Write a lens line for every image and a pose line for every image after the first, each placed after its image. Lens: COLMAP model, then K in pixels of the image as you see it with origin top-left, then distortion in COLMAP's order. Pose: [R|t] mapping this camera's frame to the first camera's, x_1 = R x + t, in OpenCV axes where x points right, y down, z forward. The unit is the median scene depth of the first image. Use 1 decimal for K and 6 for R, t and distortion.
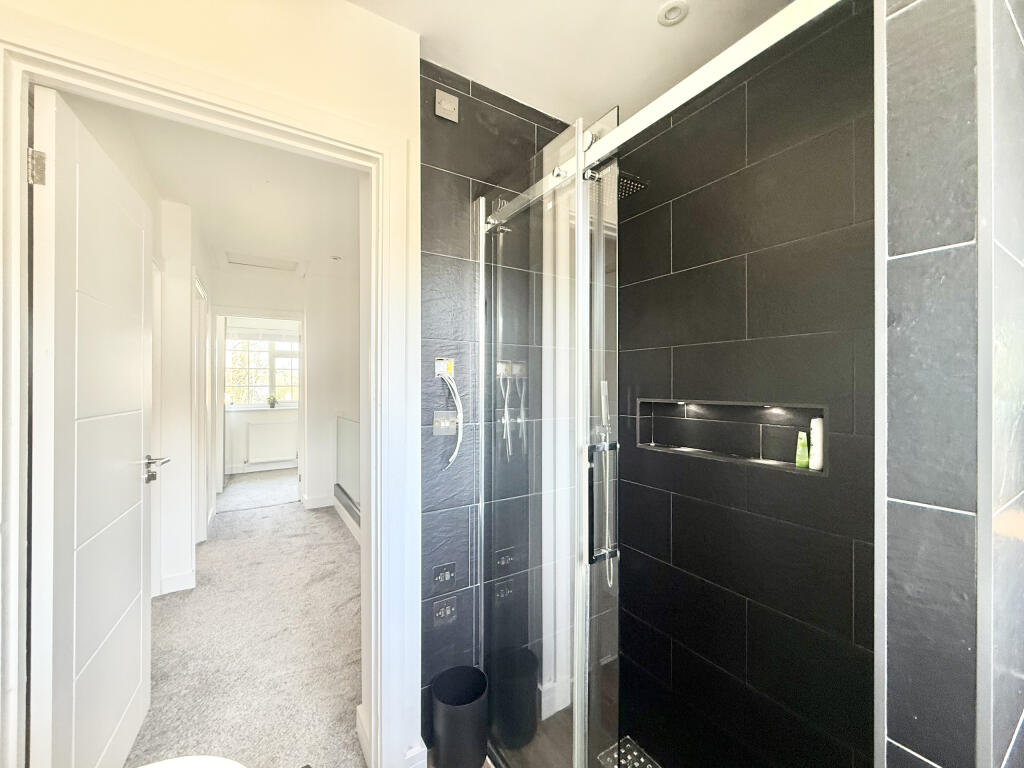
lens RADIAL K [[406.8, 0, 511.2], [0, 406.8, 384.4], [0, 0, 1]] dist [-0.003767, 0.001664]
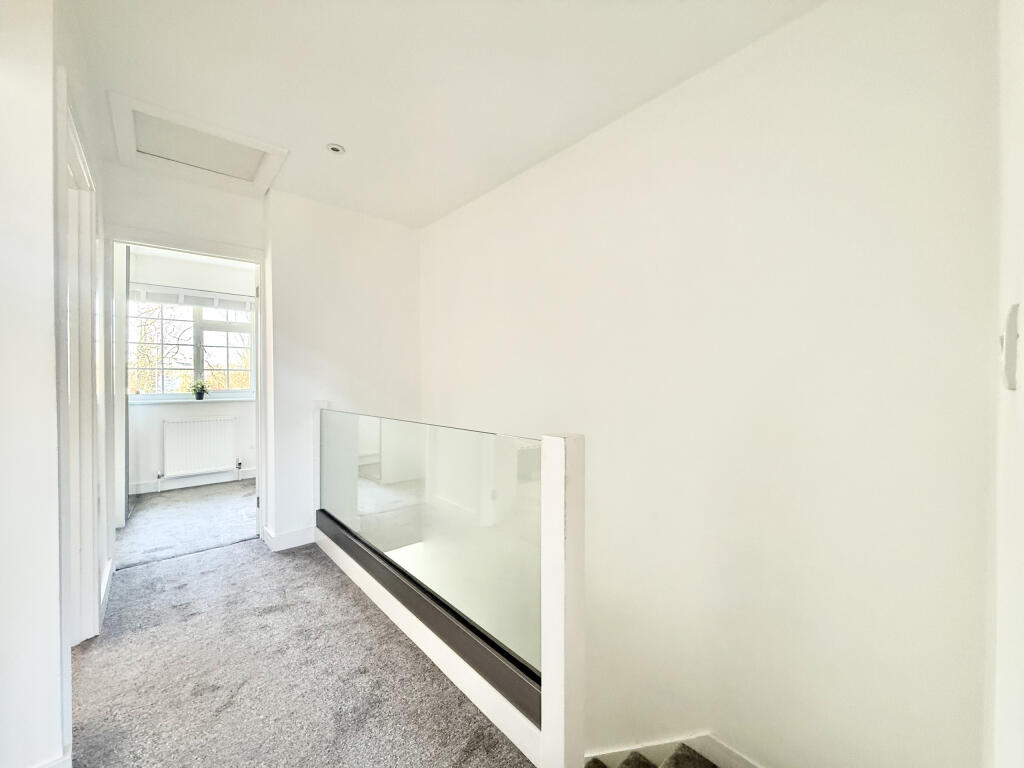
lens RADIAL K [[406.8, 0, 505.6], [0, 406.8, 385.5], [0, 0, 1]] dist [-0.003767, 0.001664]
pose [[0.989119, 0.000006, 0.147119, -0.261792], [-0.001991, 0.999909, 0.013344, 0.036677], [-0.147106, -0.013492, 0.989029, 0.347176]]
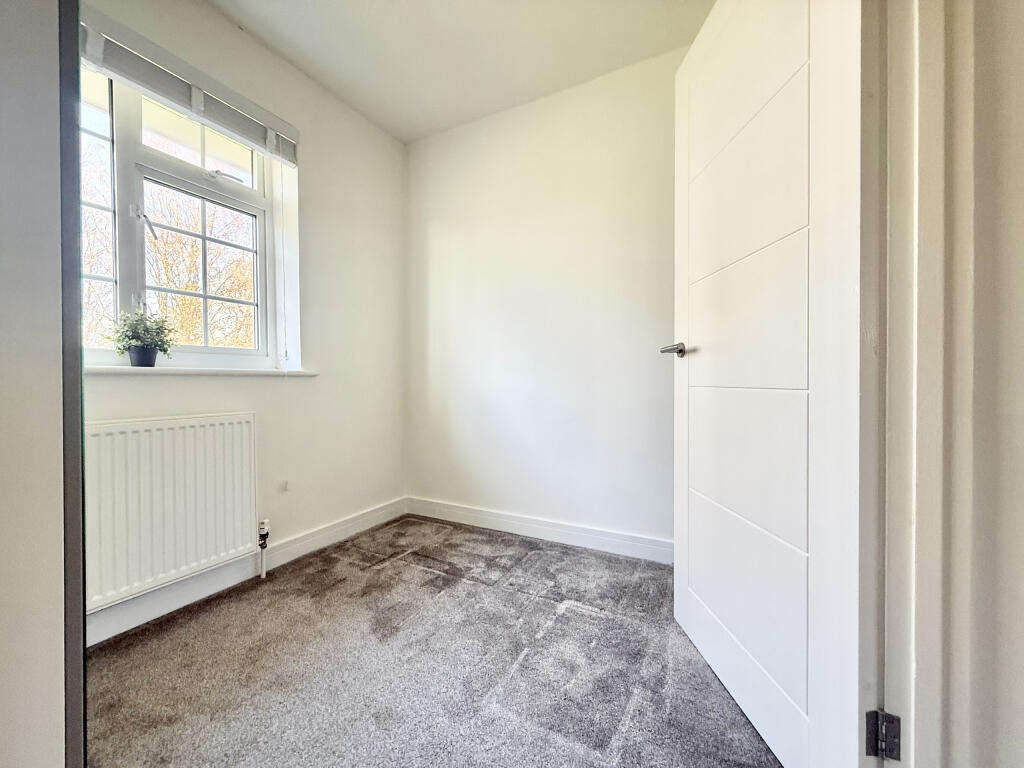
lens RADIAL K [[406.8, 0, 512.3], [0, 406.8, 384.3], [0, 0, 1]] dist [-0.003767, 0.001664]
pose [[0.872204, -0.004489, 0.489122, -0.846090], [0.000299, 0.999963, 0.008644, 0.109826], [-0.489142, -0.007393, 0.872173, 1.109574]]
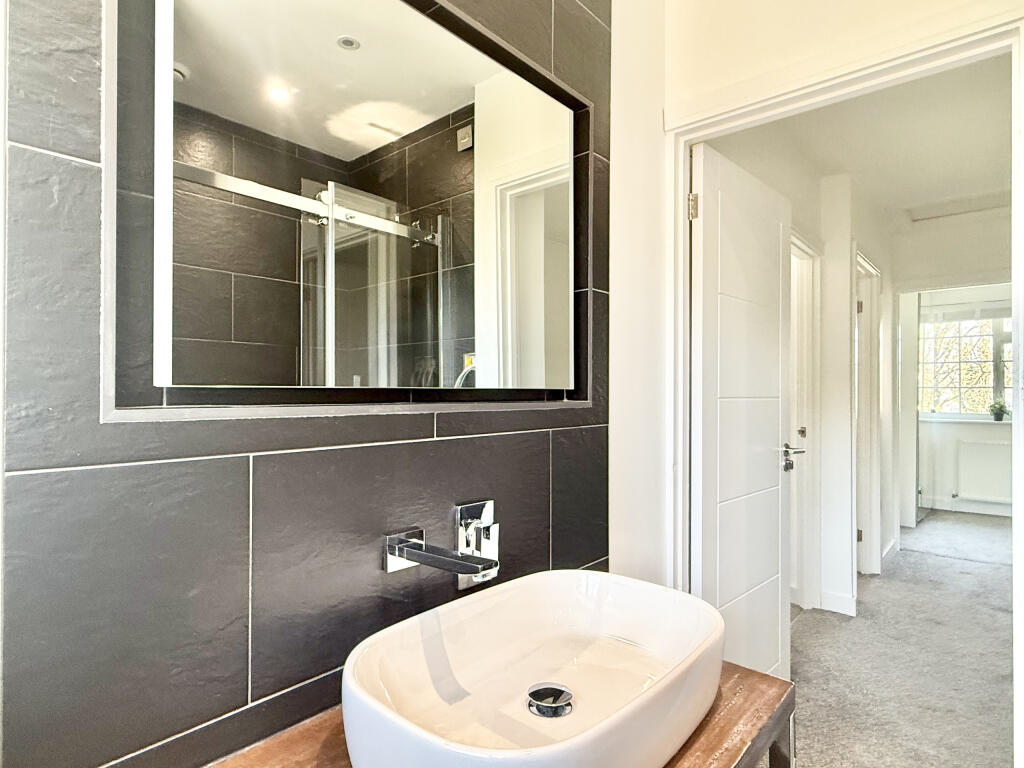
lens RADIAL K [[564.1, 0, 504.7], [0, 564.1, 390.3], [0, 0, 1]] dist [-0.000094, 0.003485]
pose [[0.277316, -0.001028, -0.960778, 0.111753], [-0.001868, 0.999997, -0.001609, 0.018875], [0.960777, 0.002241, 0.277314, -0.028251]]
